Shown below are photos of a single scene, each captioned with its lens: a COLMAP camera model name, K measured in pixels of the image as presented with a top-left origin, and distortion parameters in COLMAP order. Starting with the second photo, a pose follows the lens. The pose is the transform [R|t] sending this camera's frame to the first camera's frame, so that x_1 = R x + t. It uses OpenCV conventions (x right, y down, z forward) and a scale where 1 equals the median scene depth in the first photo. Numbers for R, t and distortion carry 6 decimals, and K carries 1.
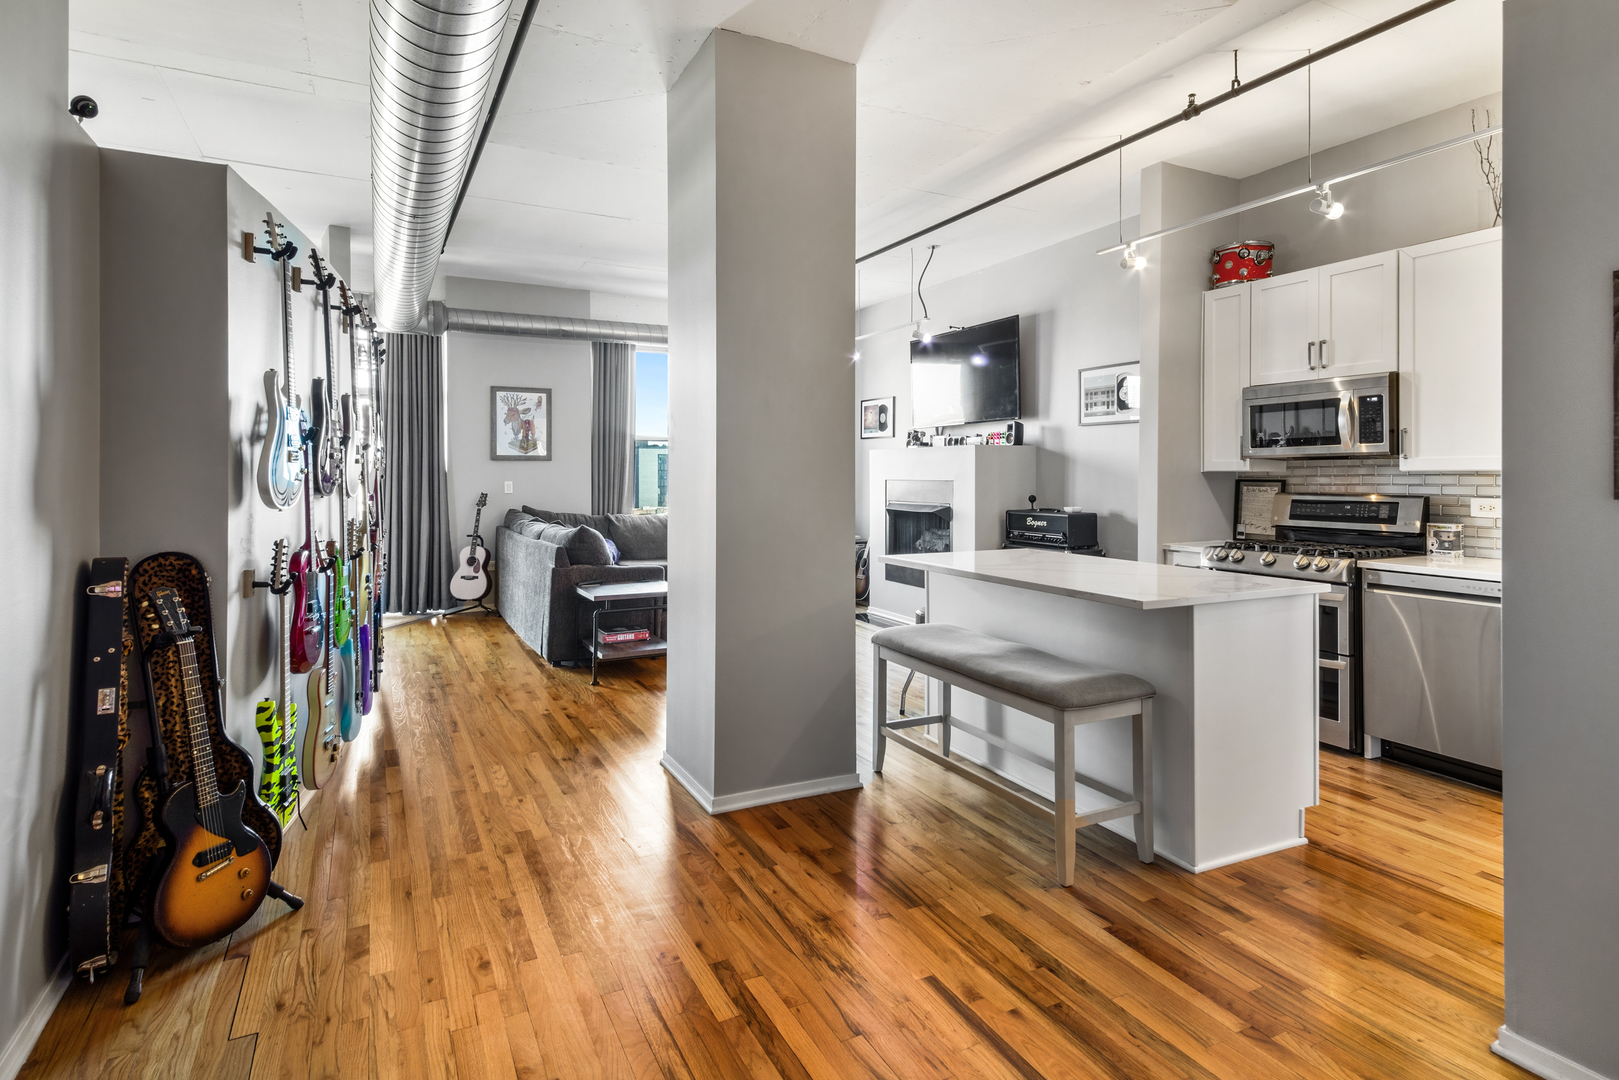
lens RADIAL K [[834.2, 0, 820.8], [0, 834.2, 469.2], [0, 0, 1]] dist [0.024900, -0.010544]
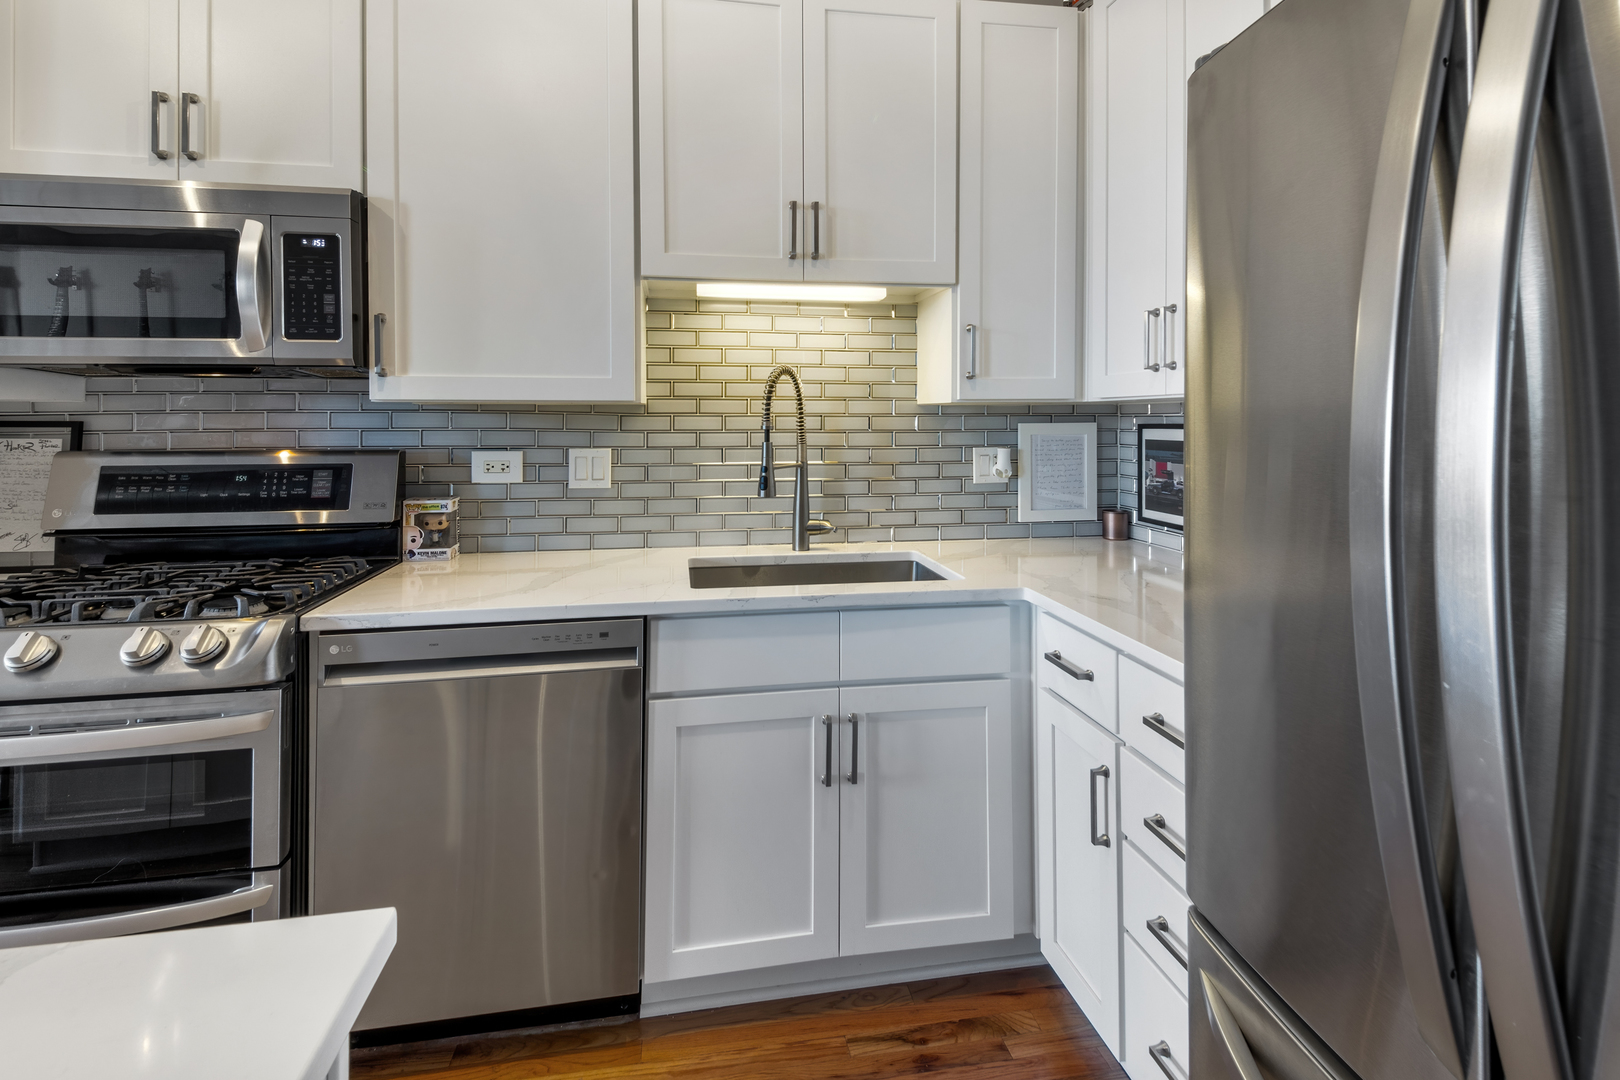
lens RADIAL K [[762.4, 0, 794.3], [0, 762.4, 421.9], [0, 0, 1]] dist [0.009340, -0.001422]
pose [[0.301960, -0.002229, 0.953318, 0.294282], [-0.002323, 0.999993, 0.003074, 0.010654], [-0.953318, -0.003142, 0.301953, 0.545163]]
